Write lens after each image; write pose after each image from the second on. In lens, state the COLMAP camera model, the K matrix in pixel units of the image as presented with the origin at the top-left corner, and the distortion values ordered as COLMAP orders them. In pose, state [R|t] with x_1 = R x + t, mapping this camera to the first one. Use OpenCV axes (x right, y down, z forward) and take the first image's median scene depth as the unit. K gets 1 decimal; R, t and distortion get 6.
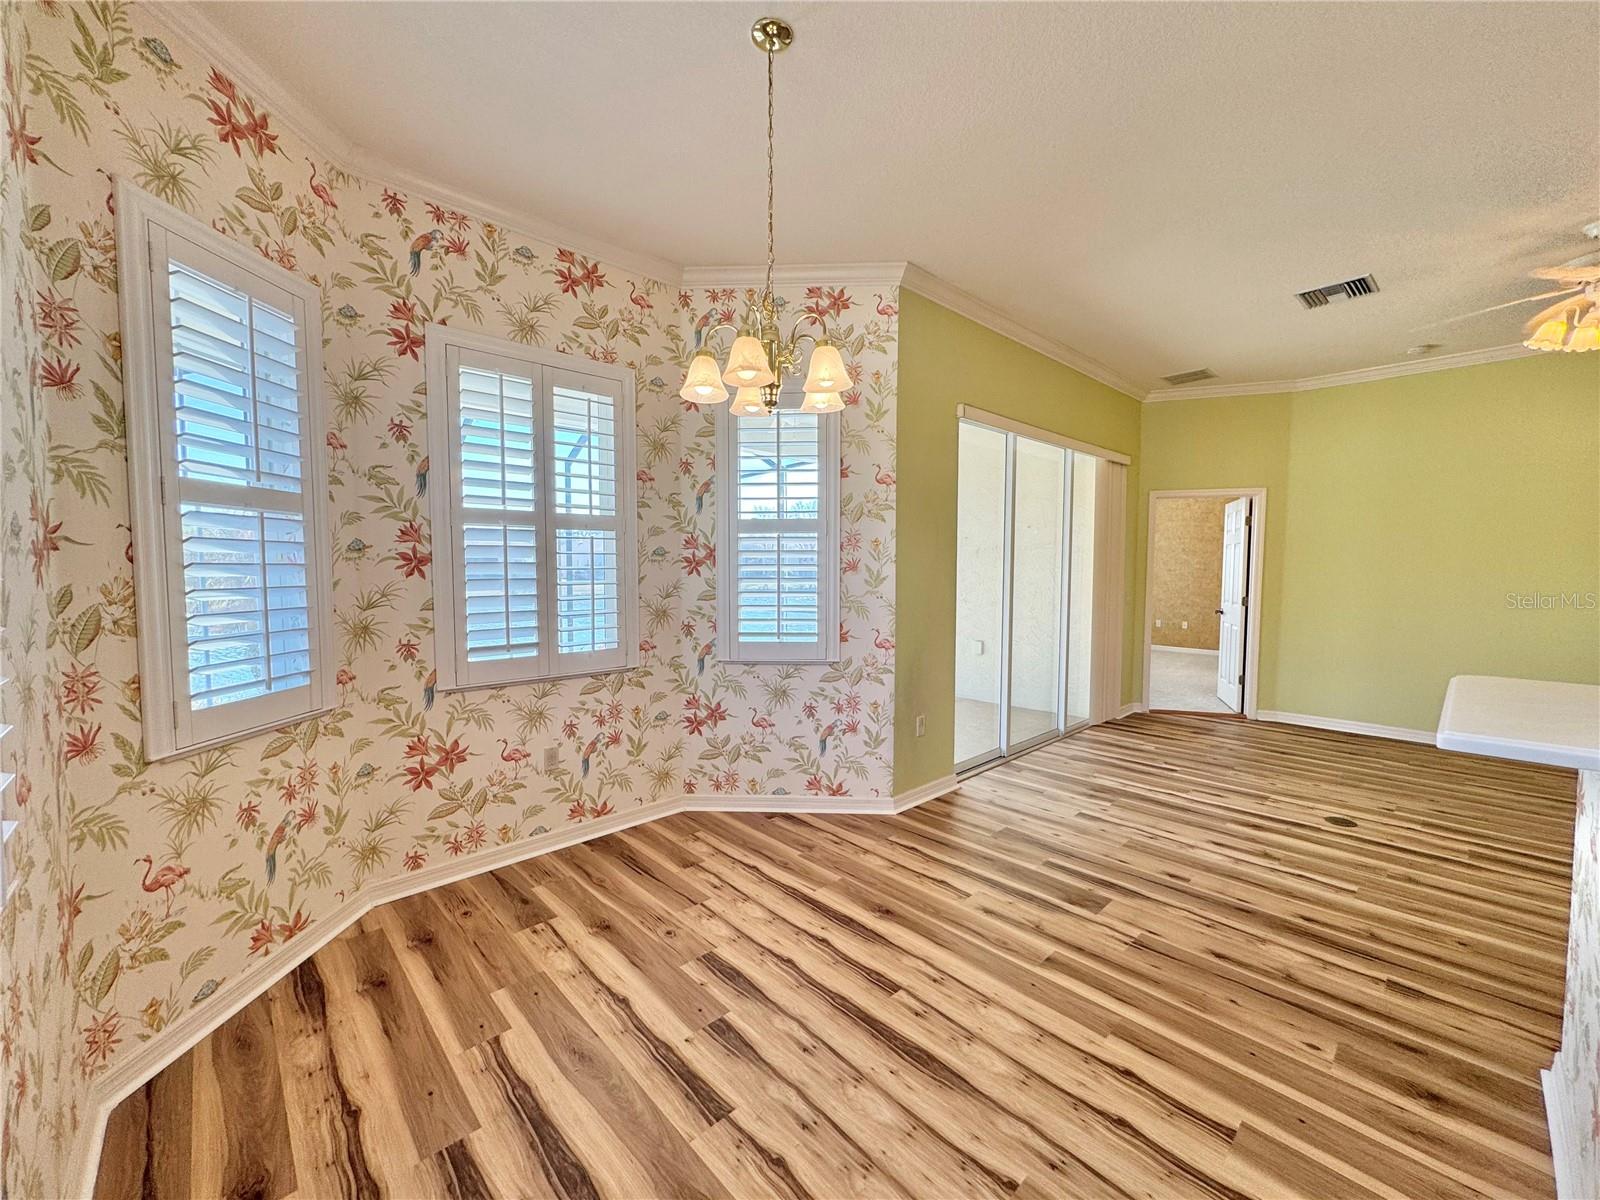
lens RADIAL K [[638.1, 0, 801.3], [0, 638.1, 598.1], [0, 0, 1]] dist [-0.003821, 0.000769]
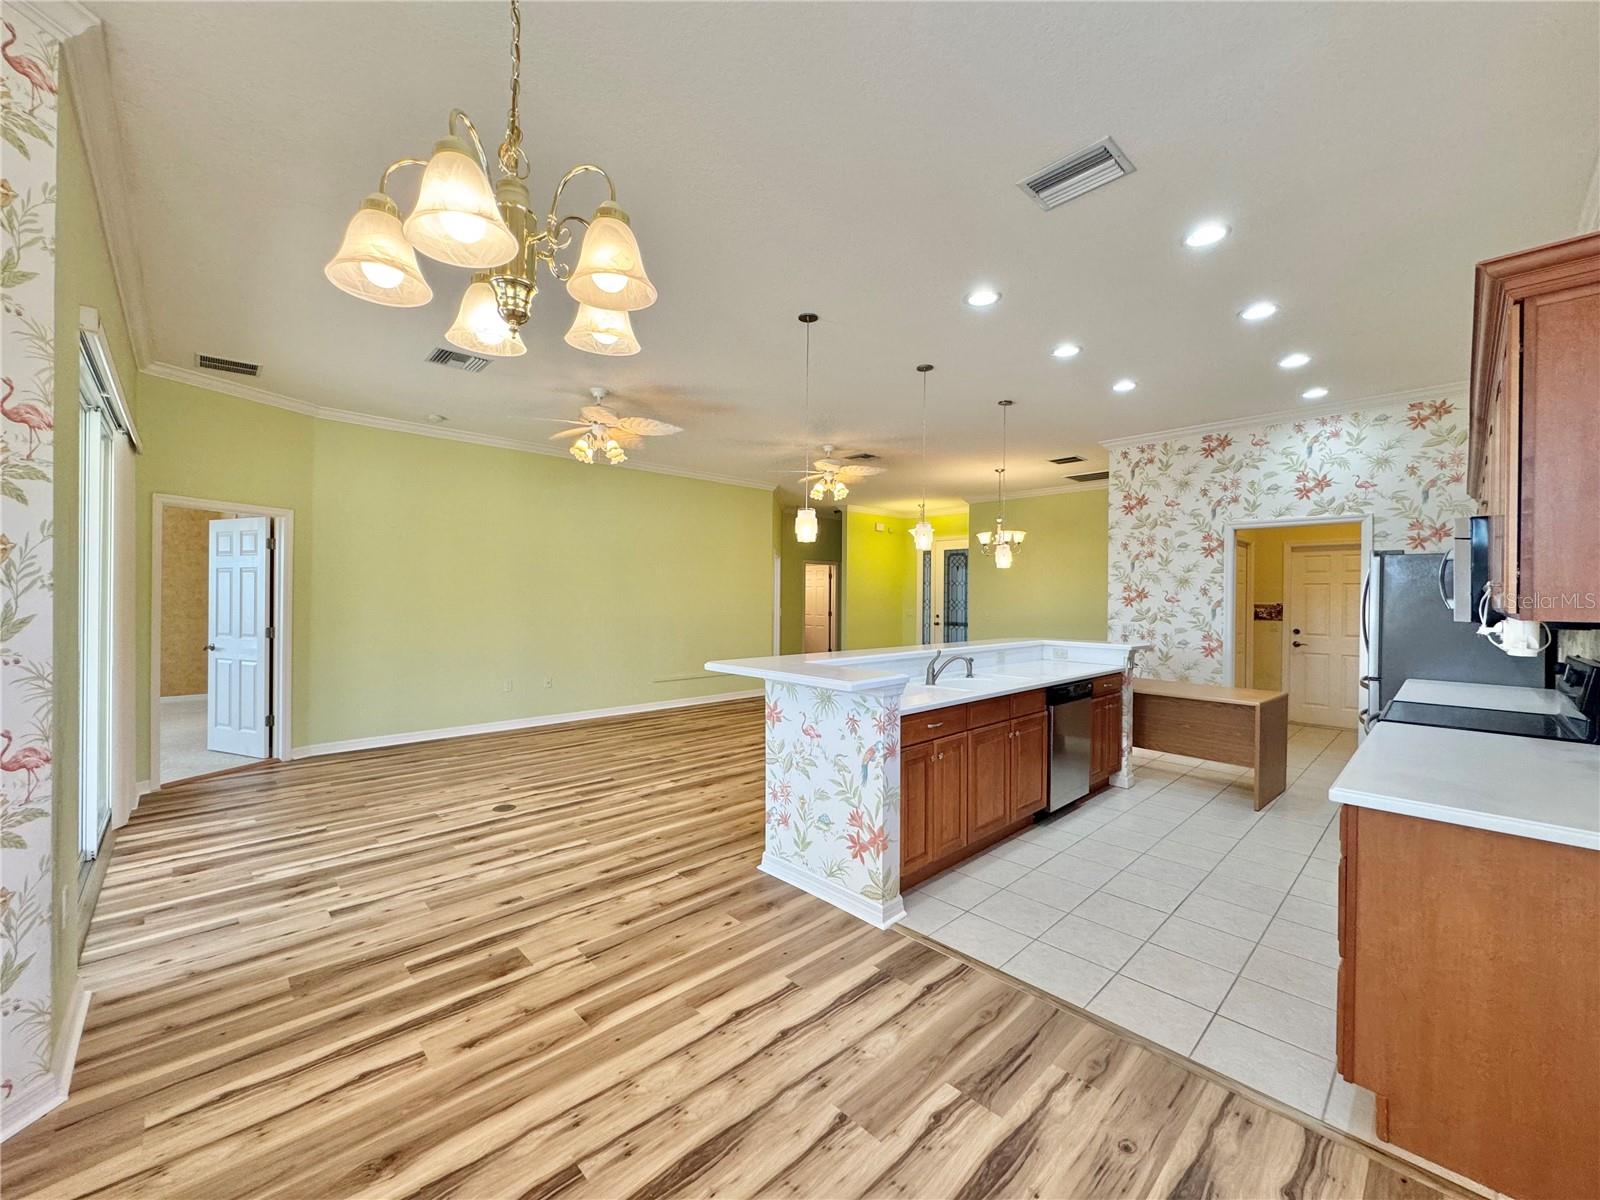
lens RADIAL K [[638.1, 0, 802.5], [0, 638.1, 600.2], [0, 0, 1]] dist [-0.003821, 0.000769]
pose [[-0.011703, -0.008043, 0.999899, -0.403734], [0.043896, 0.999000, 0.008549, -0.029229], [-0.998968, 0.043991, -0.011339, 0.491687]]
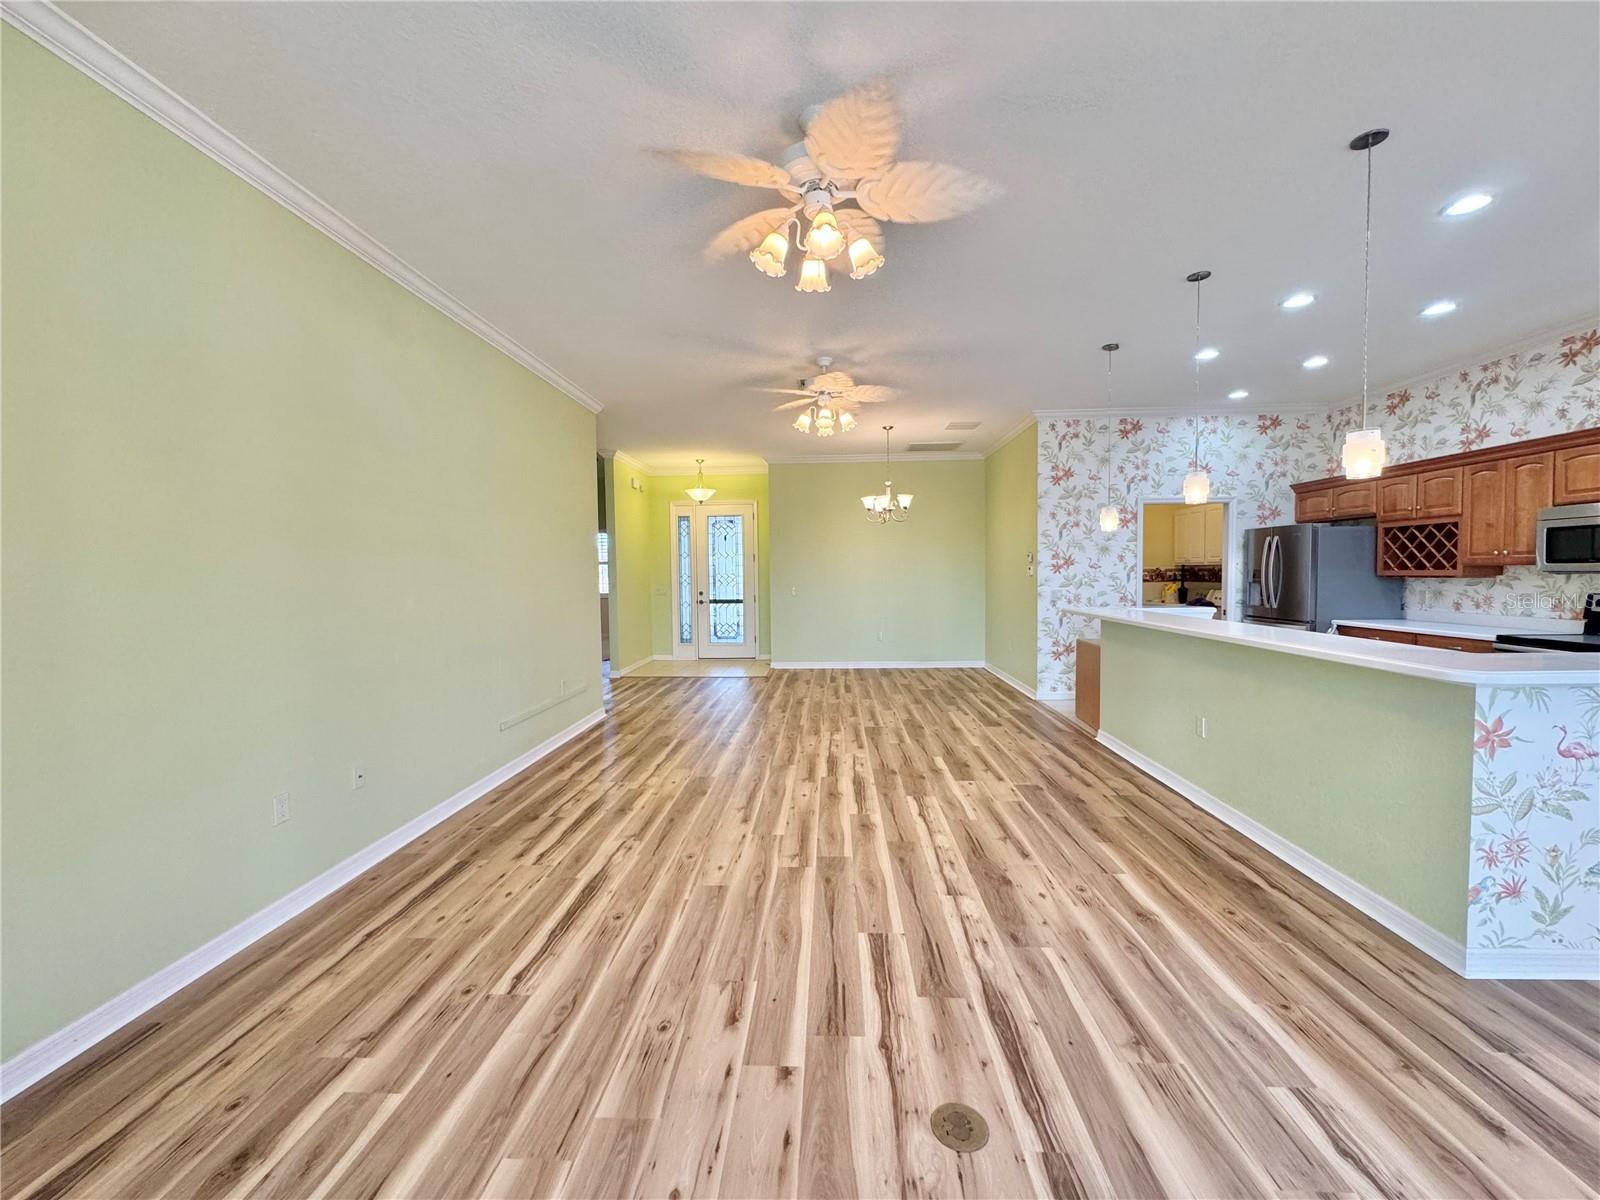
lens RADIAL K [[638.1, 0, 802.8], [0, 638.1, 599.8], [0, 0, 1]] dist [-0.003821, 0.000769]
pose [[-0.695825, -0.024991, 0.717776, 0.688237], [0.048834, 0.995435, 0.081999, -0.074838], [-0.716549, 0.092109, -0.691429, 1.537561]]
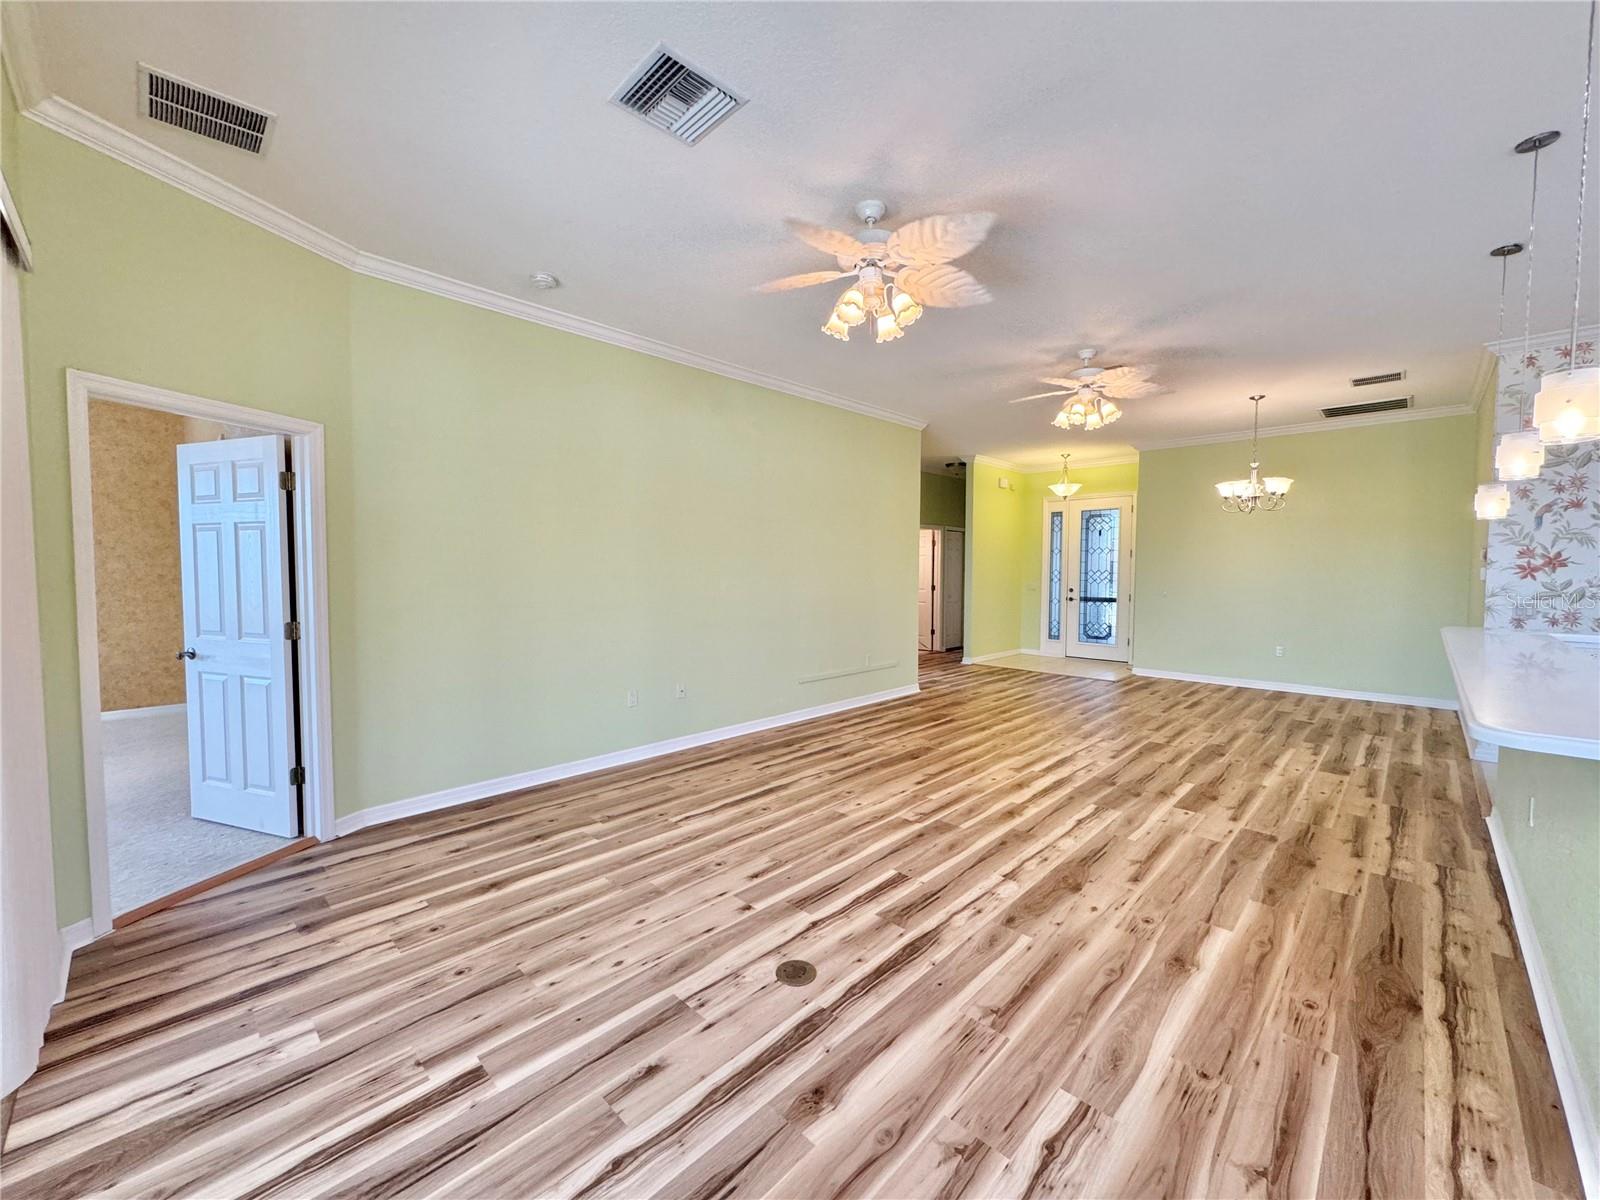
lens RADIAL K [[638.1, 0, 802.3], [0, 638.1, 600.7], [0, 0, 1]] dist [-0.003821, 0.000769]
pose [[-0.046685, -0.053618, 0.997470, 0.271229], [0.048443, 0.997262, 0.055874, -0.056181], [-0.997734, 0.050928, -0.043960, 1.133978]]
